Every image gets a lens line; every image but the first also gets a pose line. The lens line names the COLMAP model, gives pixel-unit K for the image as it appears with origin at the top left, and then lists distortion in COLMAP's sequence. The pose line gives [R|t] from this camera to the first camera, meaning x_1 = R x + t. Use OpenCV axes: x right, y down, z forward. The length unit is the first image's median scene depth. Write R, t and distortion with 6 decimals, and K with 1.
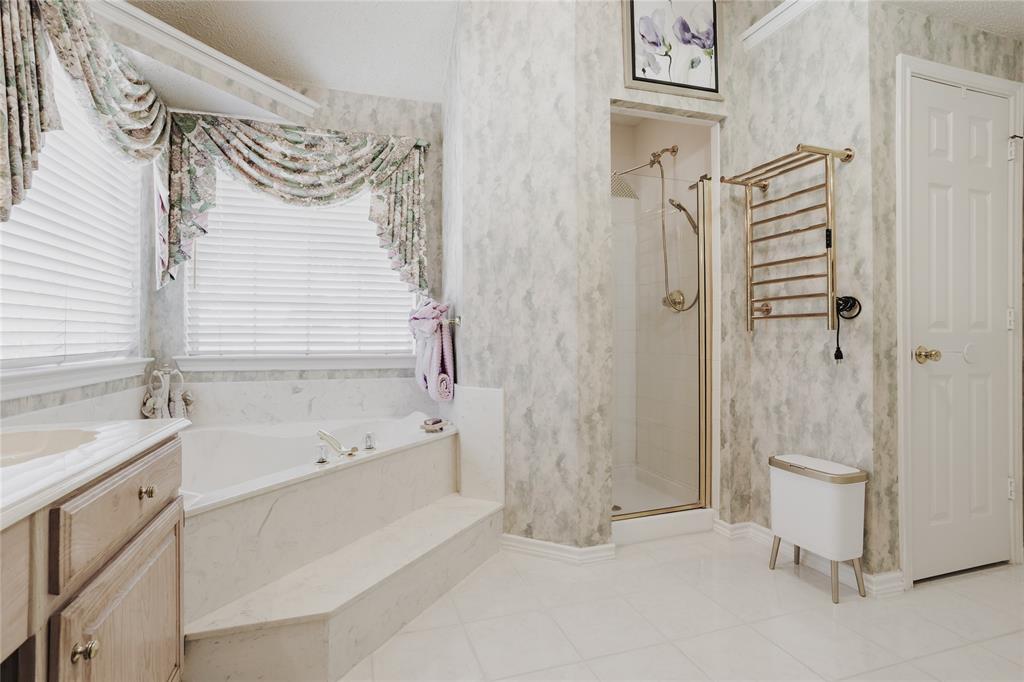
lens RADIAL K [[497.1, 0, 497.0], [0, 497.1, 342.8], [0, 0, 1]] dist [-0.045714, 0.029537]
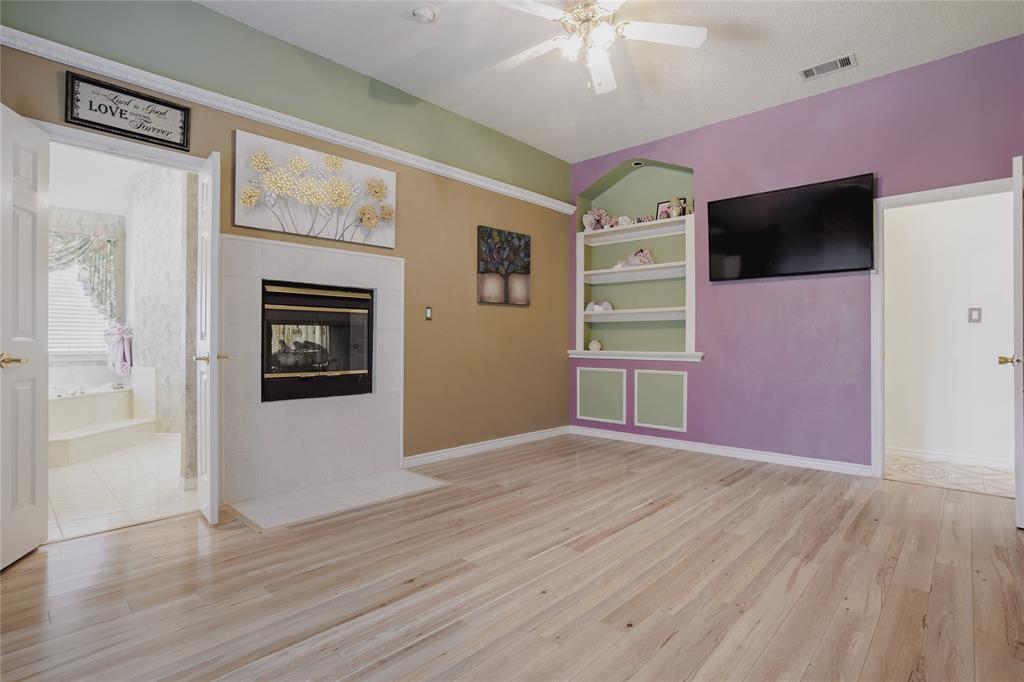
lens RADIAL K [[523.5, 0, 484.5], [0, 523.5, 343.8], [0, 0, 1]] dist [-0.001073, 0.001204]
pose [[0.898725, 0.000277, 0.438513, 0.255420], [0.003800, 0.999957, -0.008421, 0.011301], [-0.438496, 0.009234, 0.898686, -1.446025]]
